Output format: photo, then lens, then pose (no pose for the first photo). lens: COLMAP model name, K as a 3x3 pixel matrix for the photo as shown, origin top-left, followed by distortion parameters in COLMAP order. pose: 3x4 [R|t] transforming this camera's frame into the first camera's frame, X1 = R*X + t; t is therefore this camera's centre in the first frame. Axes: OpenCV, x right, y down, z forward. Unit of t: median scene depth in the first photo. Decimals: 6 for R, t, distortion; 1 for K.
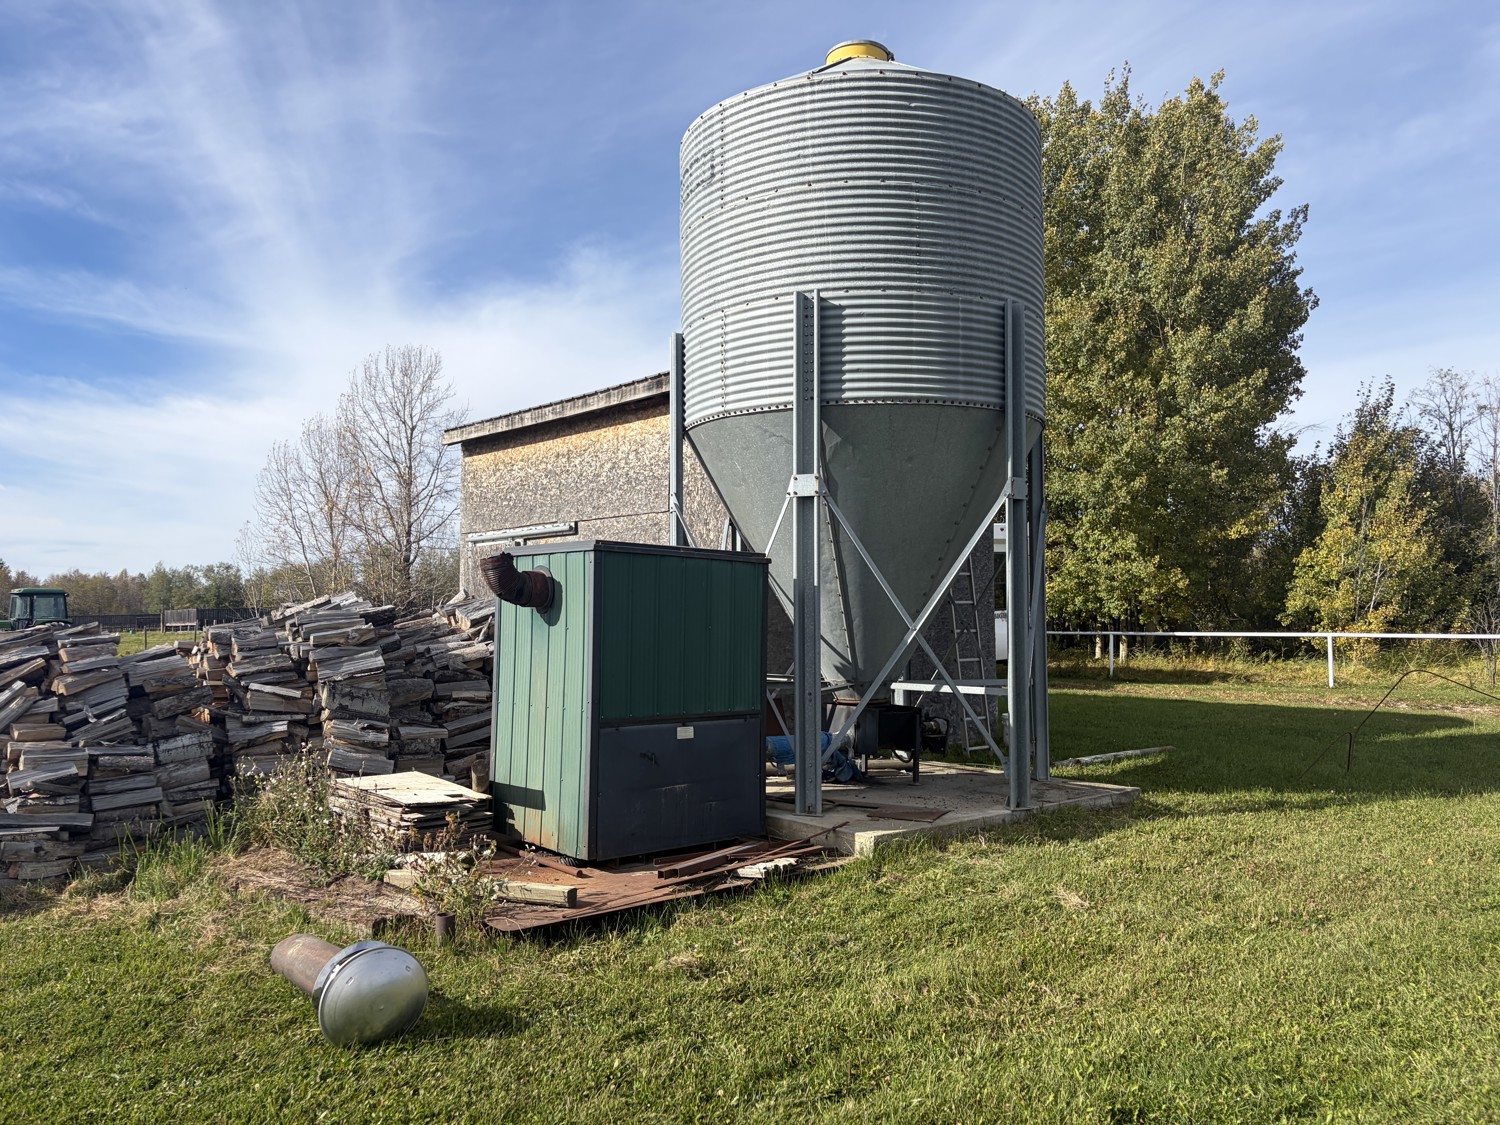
lens RADIAL K [[1138.6, 0, 750.6], [0, 1138.6, 572.4], [0, 0, 1]] dist [0.052810, -0.064950]
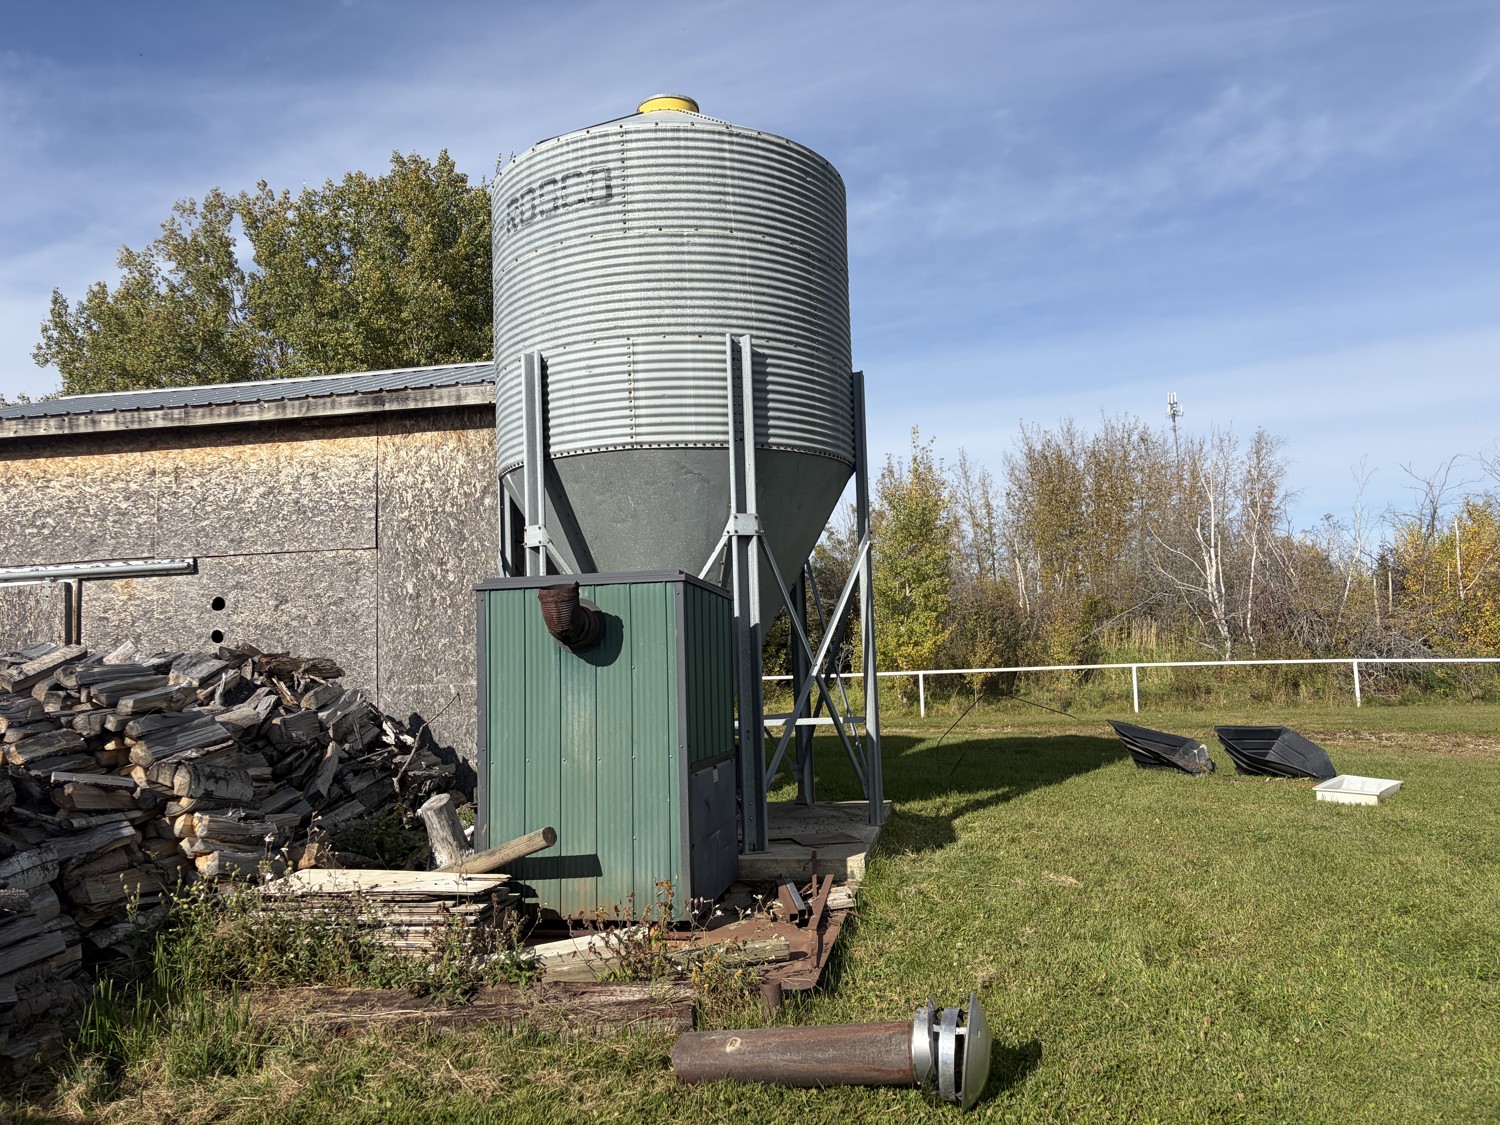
lens RADIAL K [[1149.0, 0, 750.8], [0, 1149.0, 582.9], [0, 0, 1]] dist [0.100888, -0.113893]
pose [[0.769596, 0.019655, 0.638229, -0.575079], [0.011481, 0.998939, -0.044607, 0.020752], [-0.638428, 0.041657, 0.768553, 0.201766]]
